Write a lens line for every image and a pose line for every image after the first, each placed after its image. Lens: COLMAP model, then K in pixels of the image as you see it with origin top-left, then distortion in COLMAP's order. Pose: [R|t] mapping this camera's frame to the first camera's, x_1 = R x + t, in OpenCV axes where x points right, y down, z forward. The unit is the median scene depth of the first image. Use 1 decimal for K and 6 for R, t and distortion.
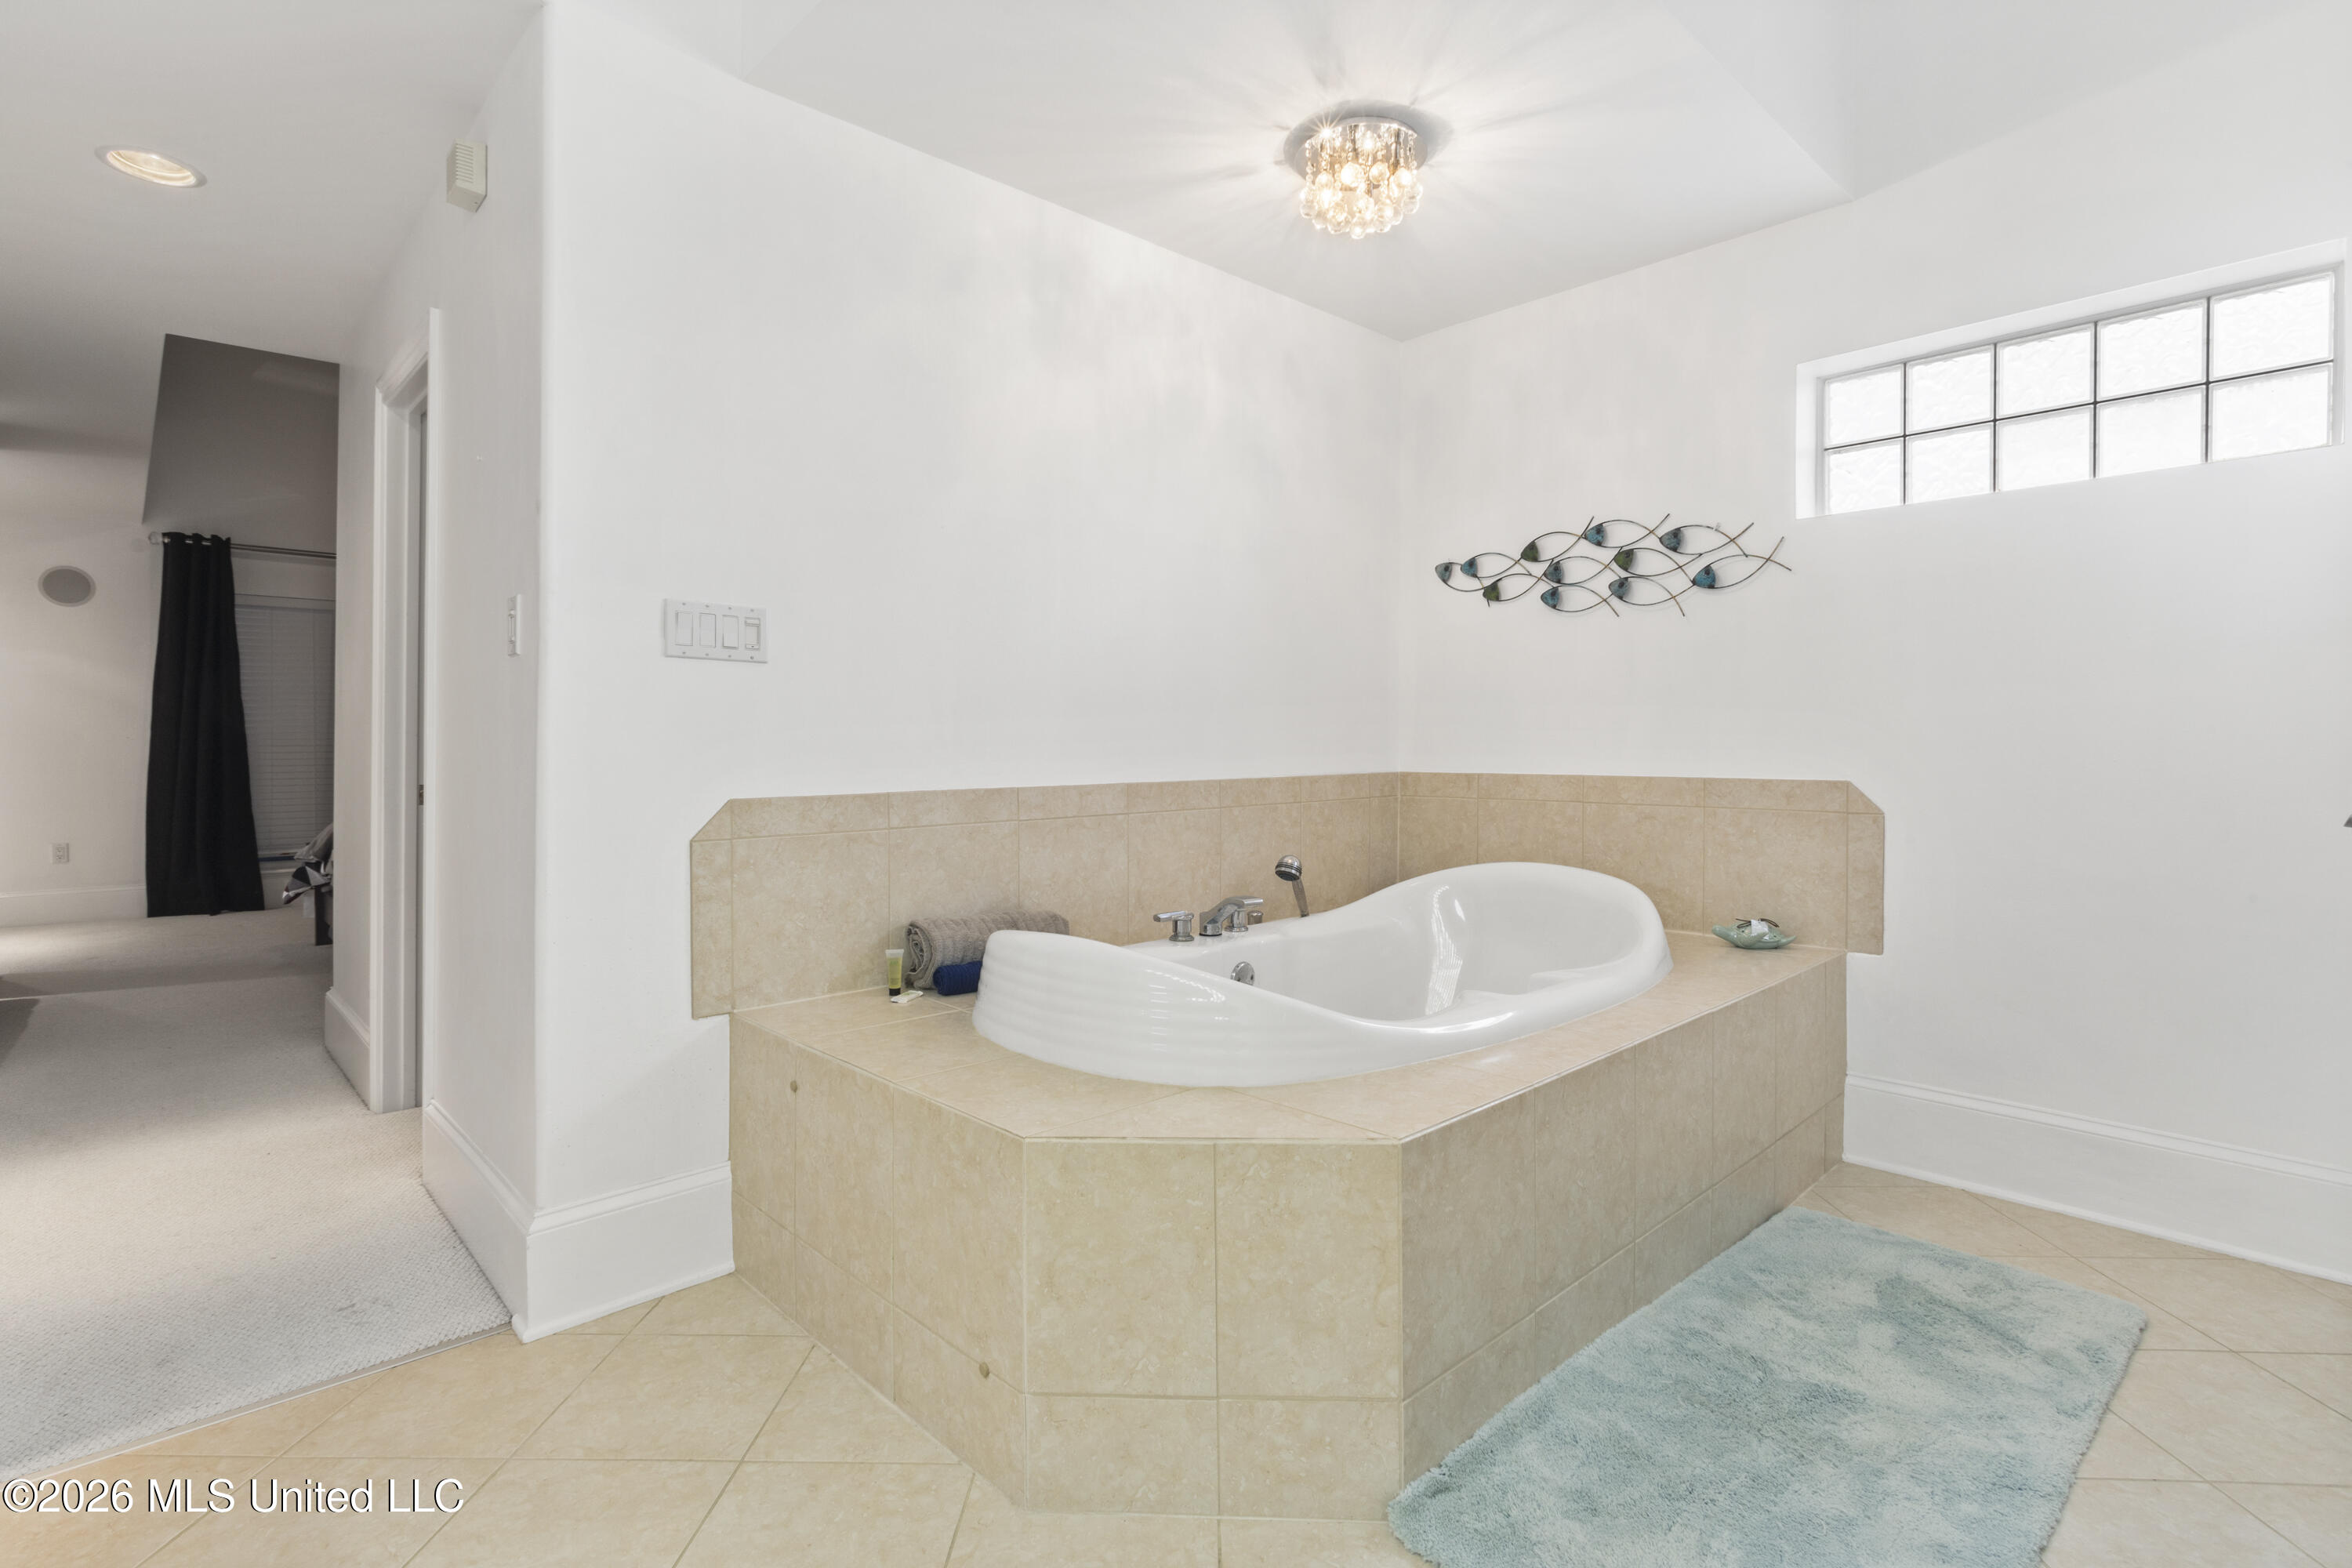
lens RADIAL K [[1138.8, 0, 1163.0], [0, 1138.8, 770.6], [0, 0, 1]] dist [-0.020958, 0.014987]
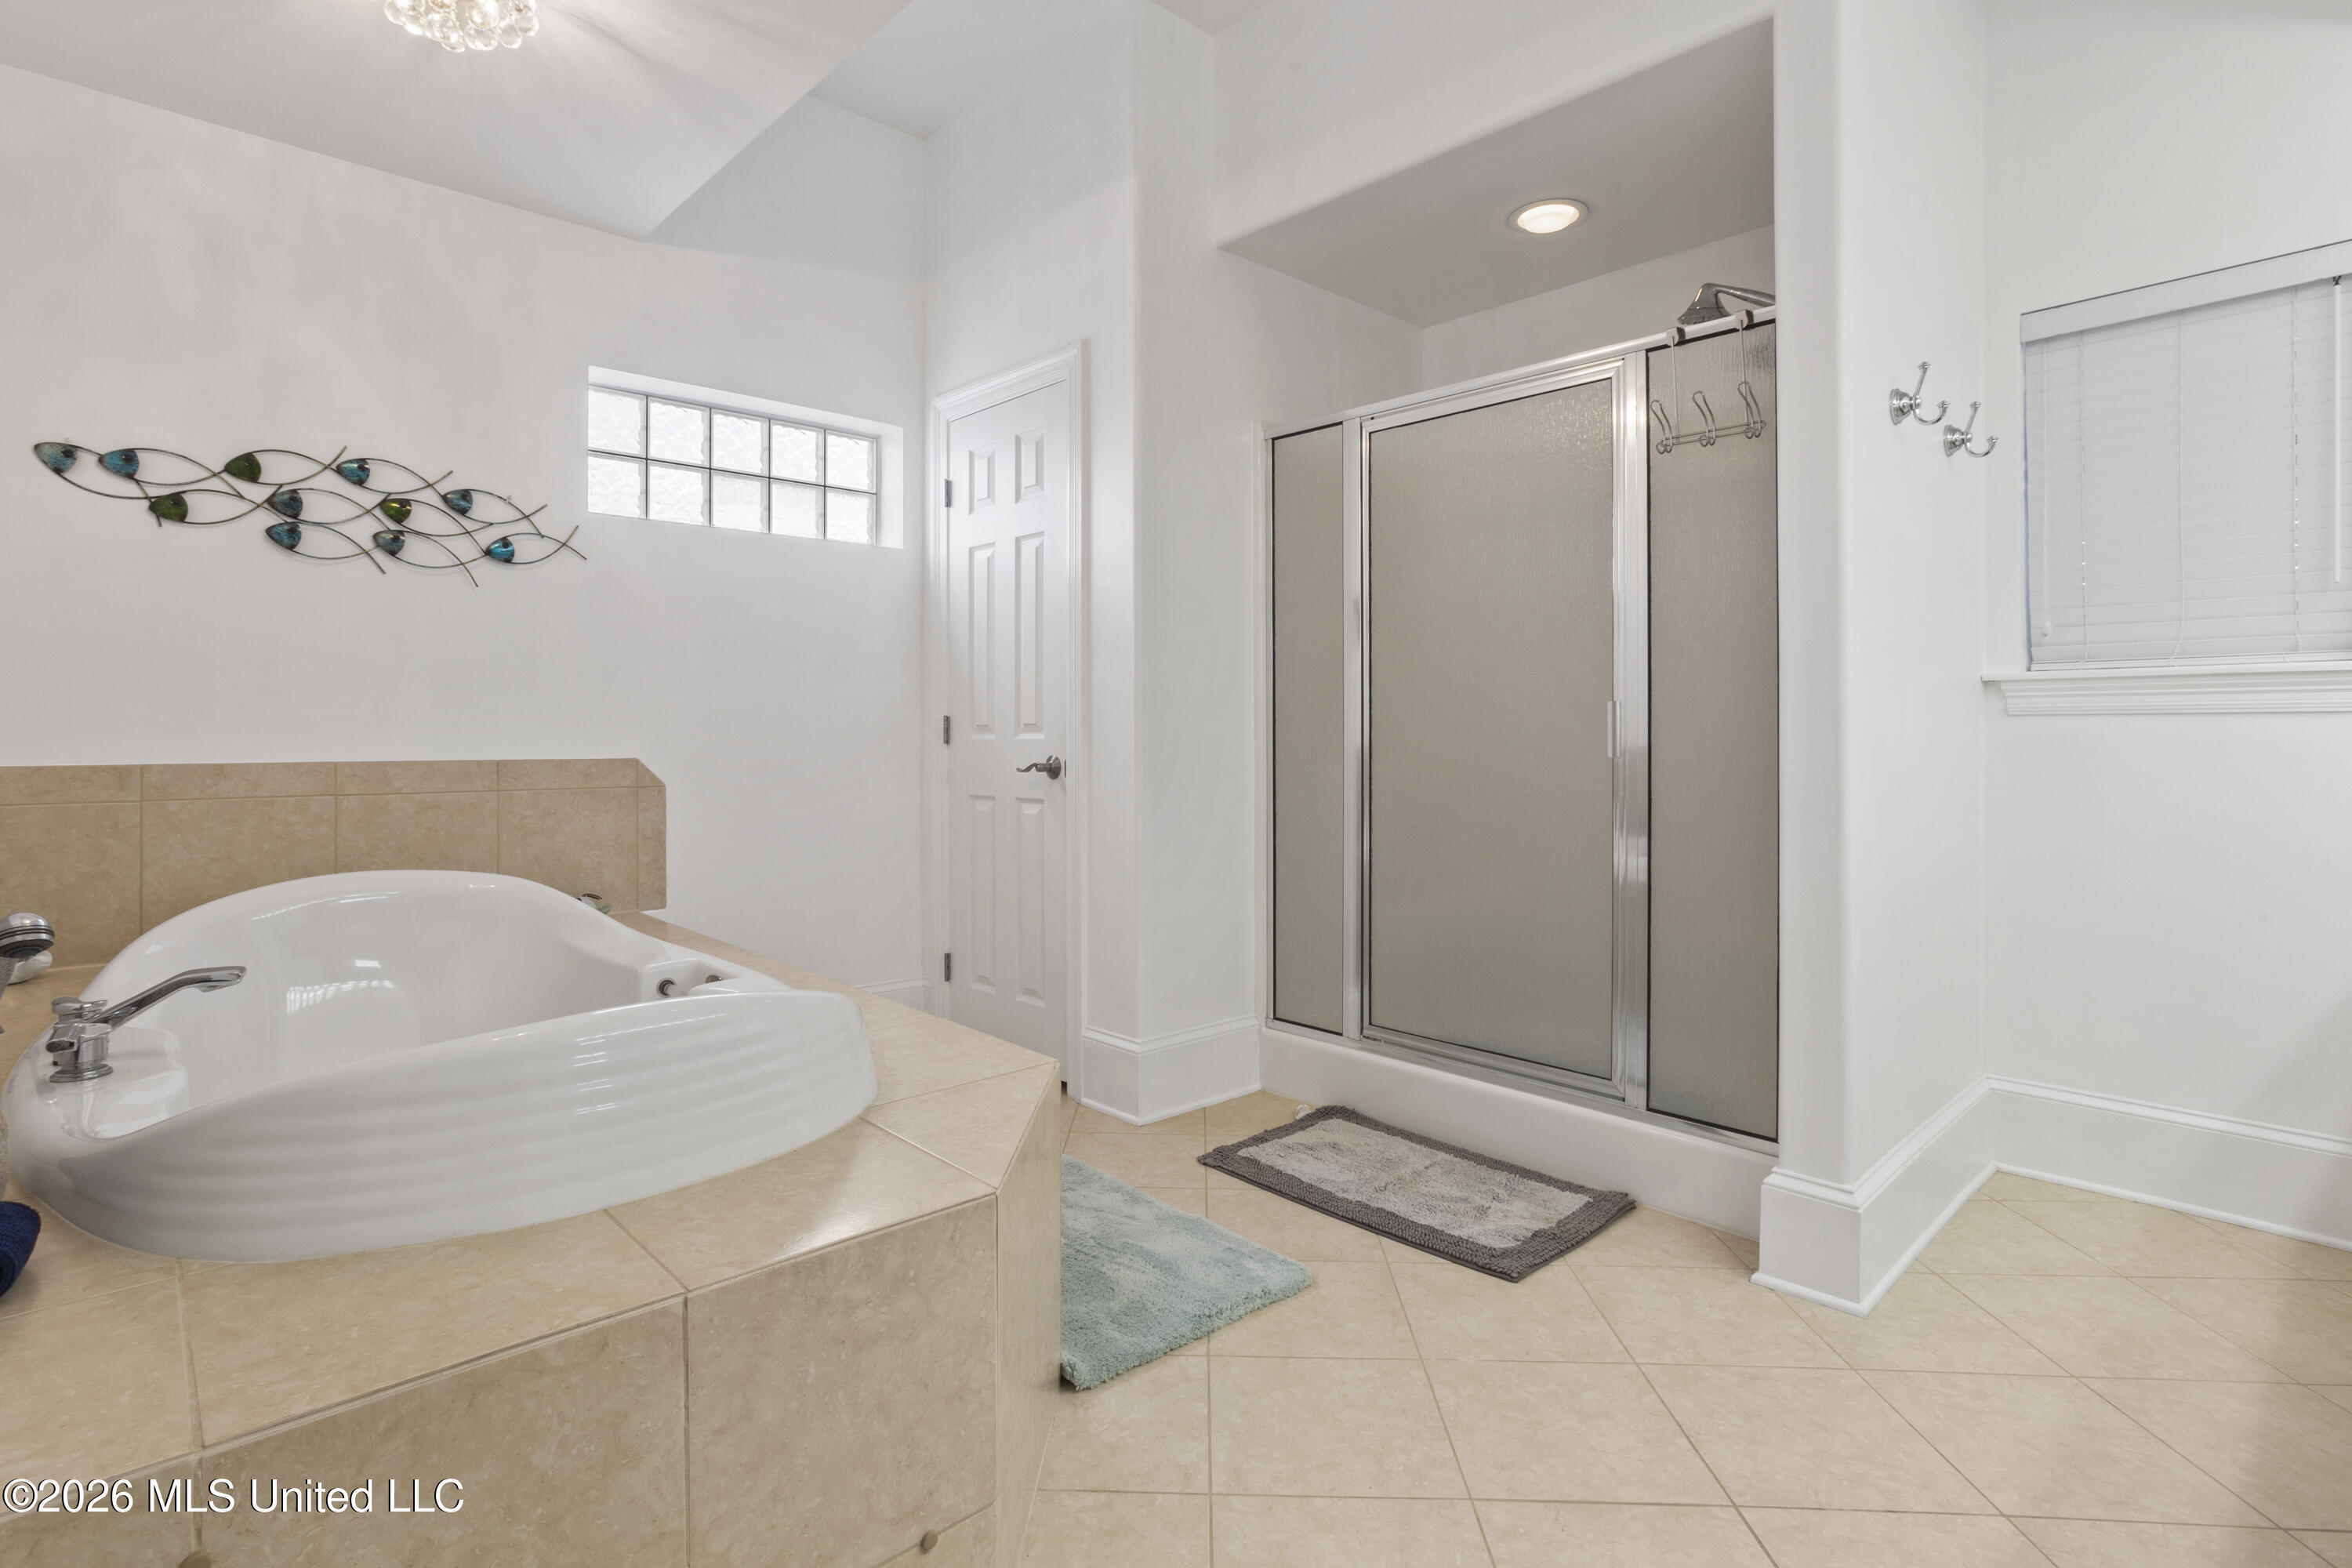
lens RADIAL K [[1138.8, 0, 1163.0], [0, 1138.8, 770.6], [0, 0, 1]] dist [-0.020958, 0.014987]
pose [[0.014133, -0.032939, 0.999357, -0.453997], [0.021049, 0.999246, 0.032638, -0.004058], [-0.999679, 0.020574, 0.014815, 0.416391]]
